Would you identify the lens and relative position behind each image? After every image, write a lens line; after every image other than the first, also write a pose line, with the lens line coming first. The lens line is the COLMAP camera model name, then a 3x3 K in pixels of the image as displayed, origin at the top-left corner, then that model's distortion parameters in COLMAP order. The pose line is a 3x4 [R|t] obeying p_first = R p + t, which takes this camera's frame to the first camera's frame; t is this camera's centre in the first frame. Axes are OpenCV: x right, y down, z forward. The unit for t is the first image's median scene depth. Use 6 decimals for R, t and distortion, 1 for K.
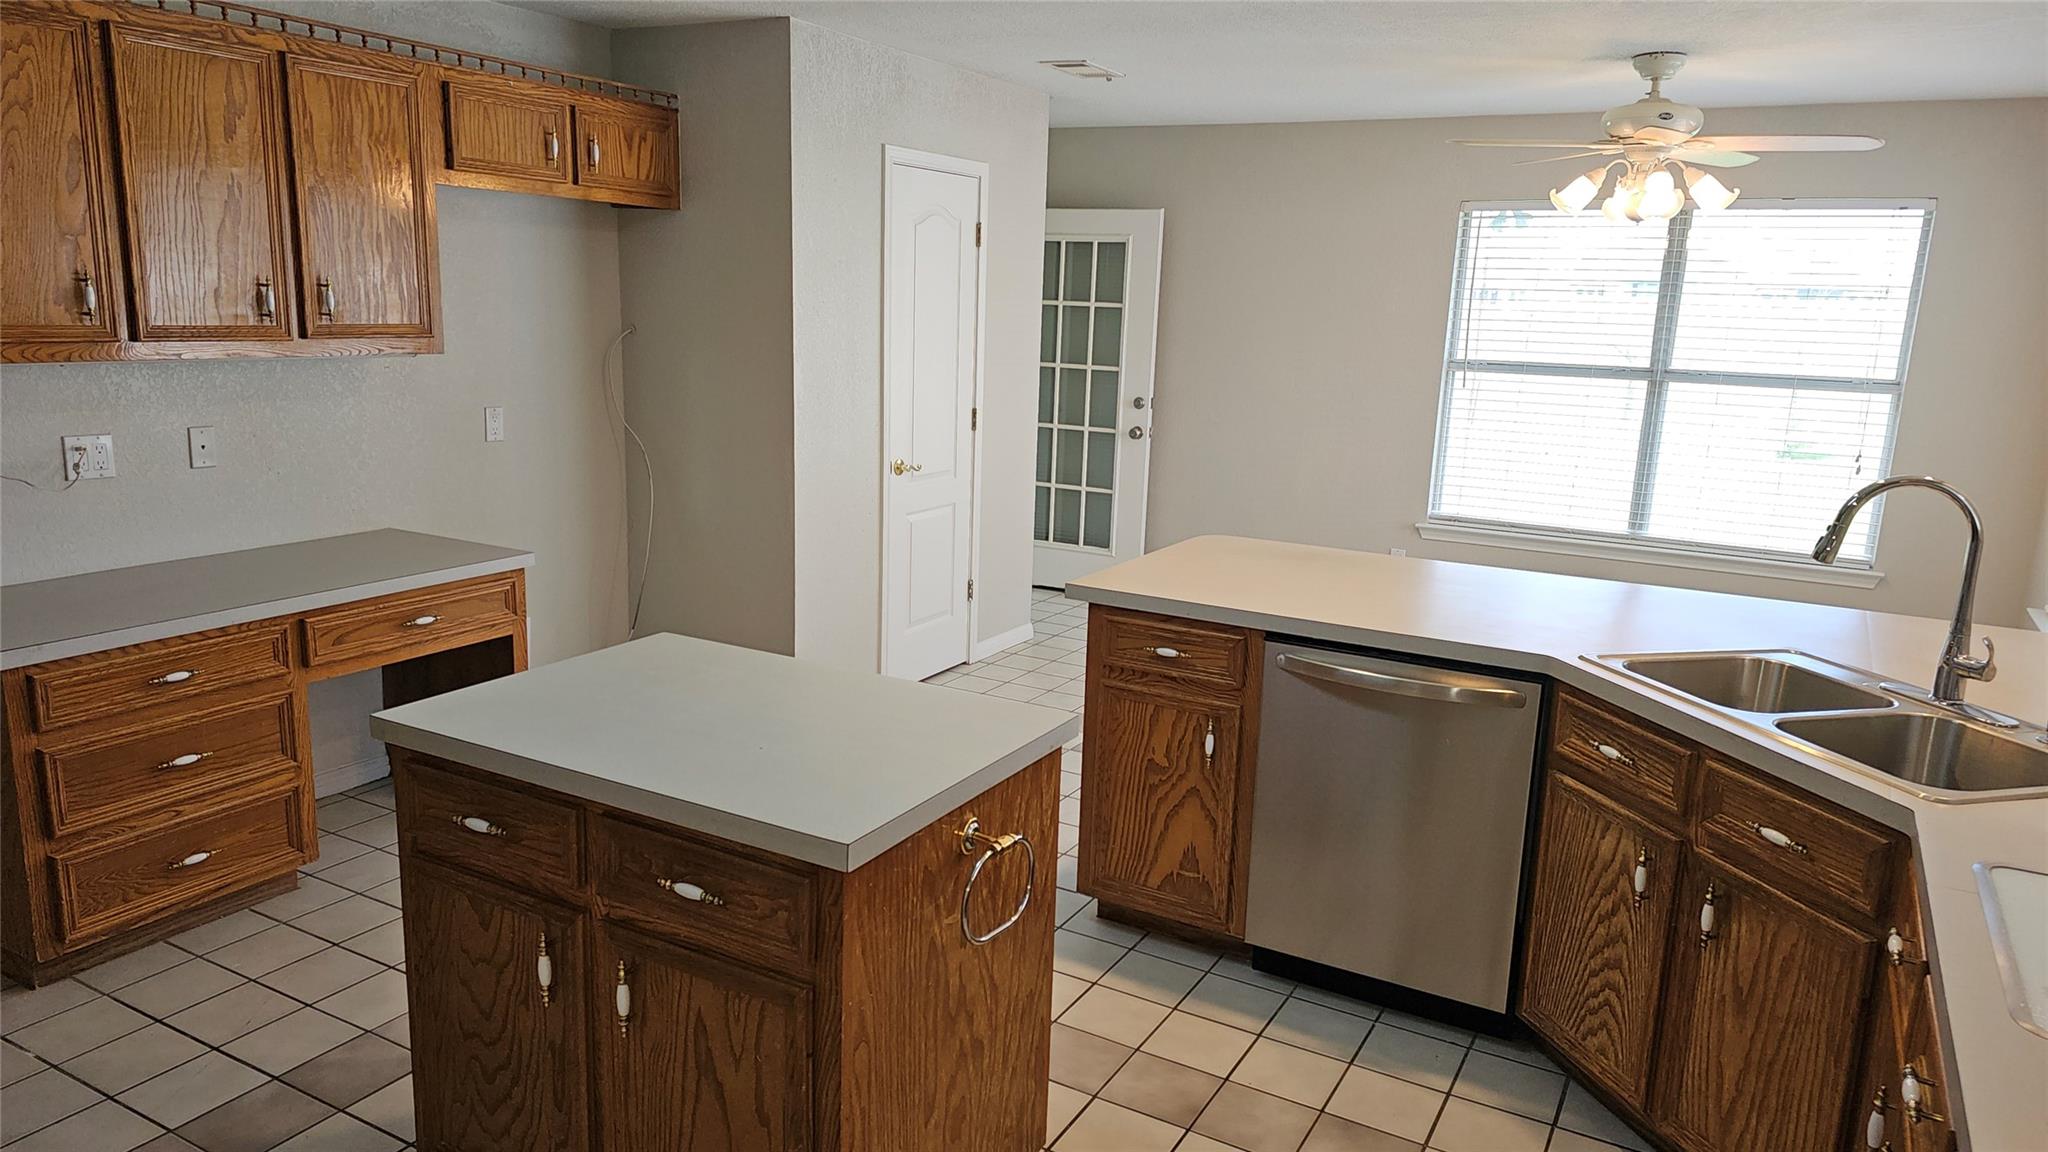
lens RADIAL K [[1376.7, 0, 1021.8], [0, 1376.7, 574.2], [0, 0, 1]] dist [0.051770, -0.005293]
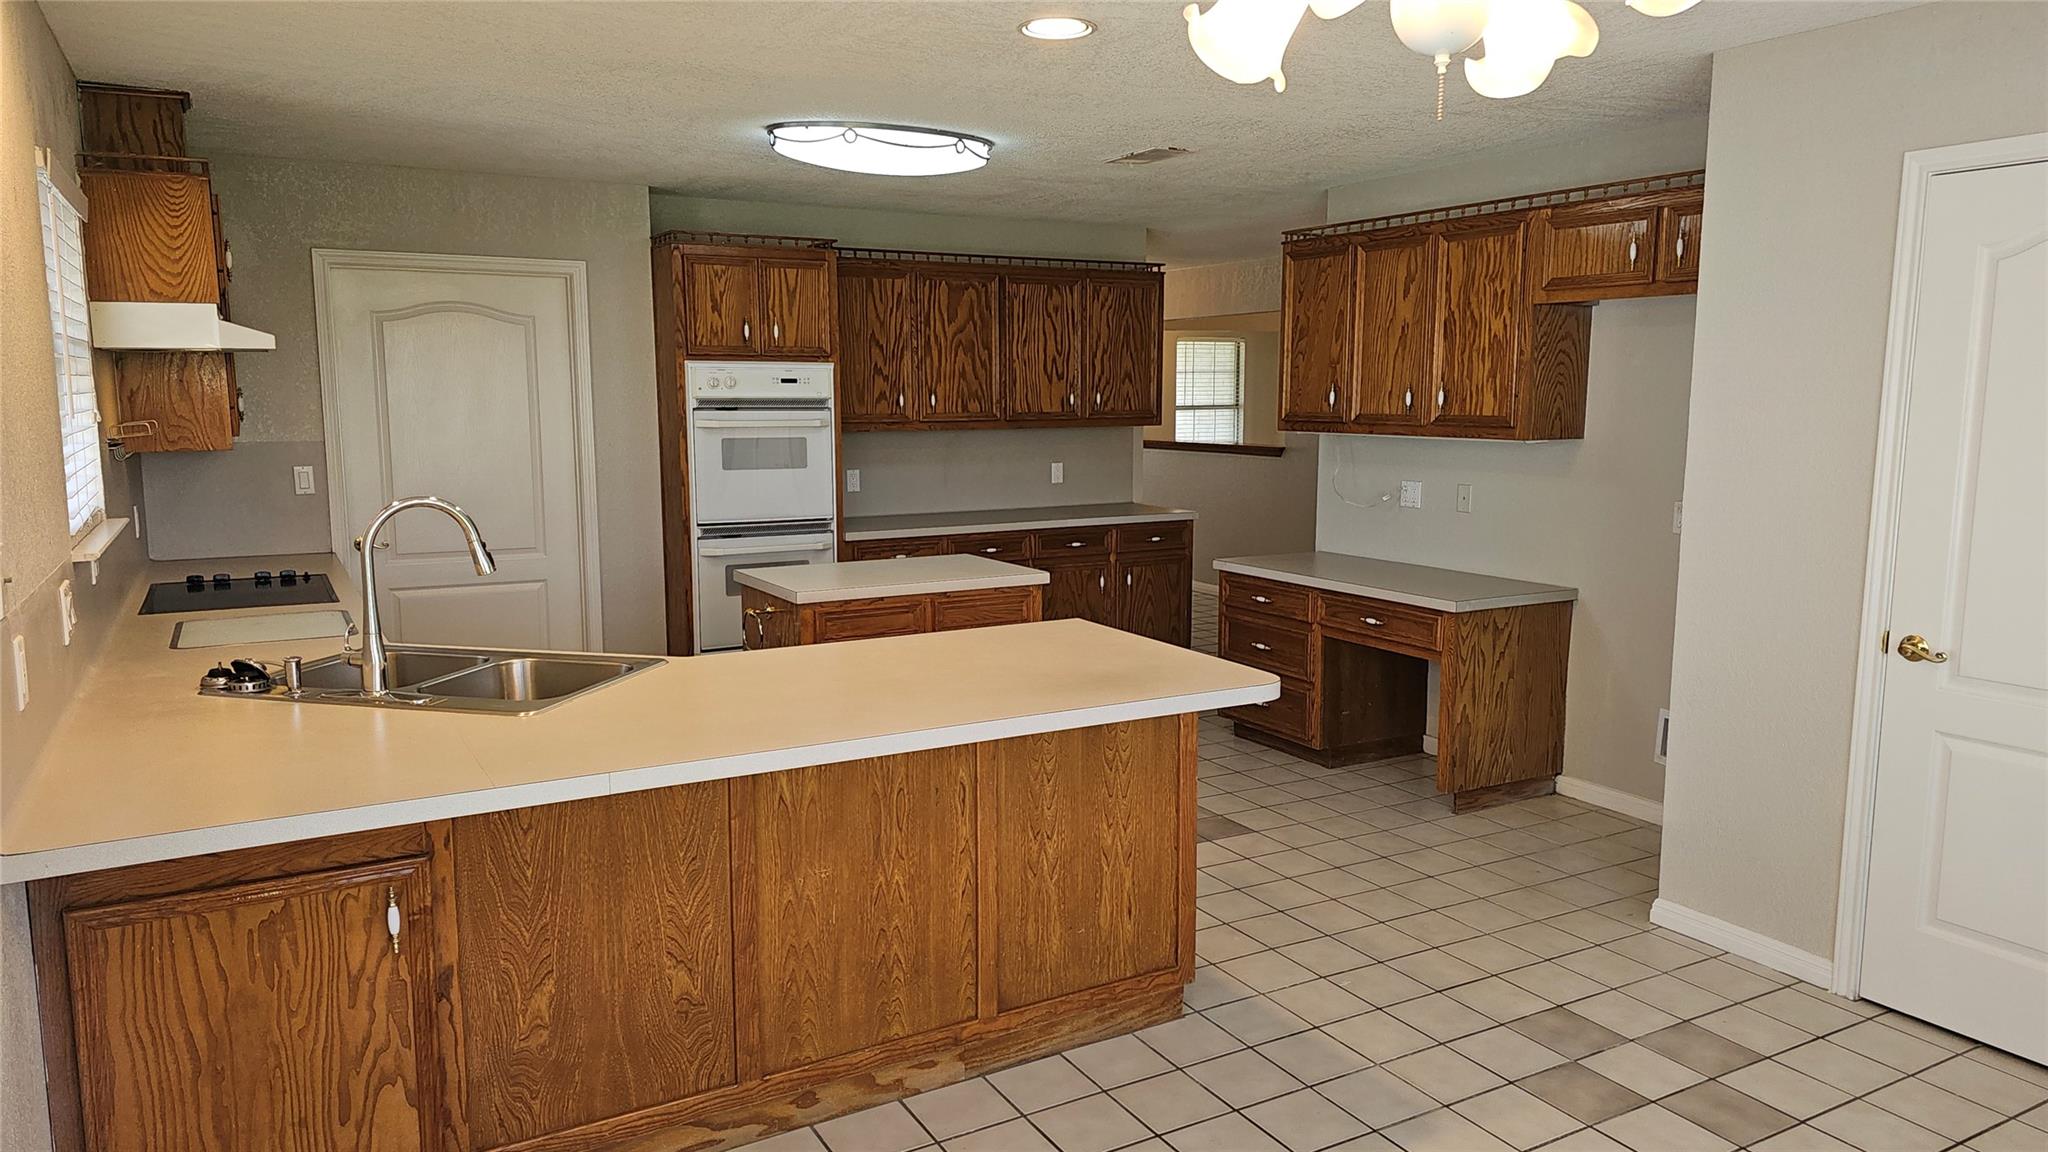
lens RADIAL K [[1376.7, 0, 1024.6], [0, 1376.7, 574.2], [0, 0, 1]] dist [0.051770, -0.005293]
pose [[-0.516882, 0.087741, -0.851548, 0.925787], [-0.189672, 0.958272, 0.213867, -0.239183], [0.834780, 0.272059, -0.478672, 1.341929]]
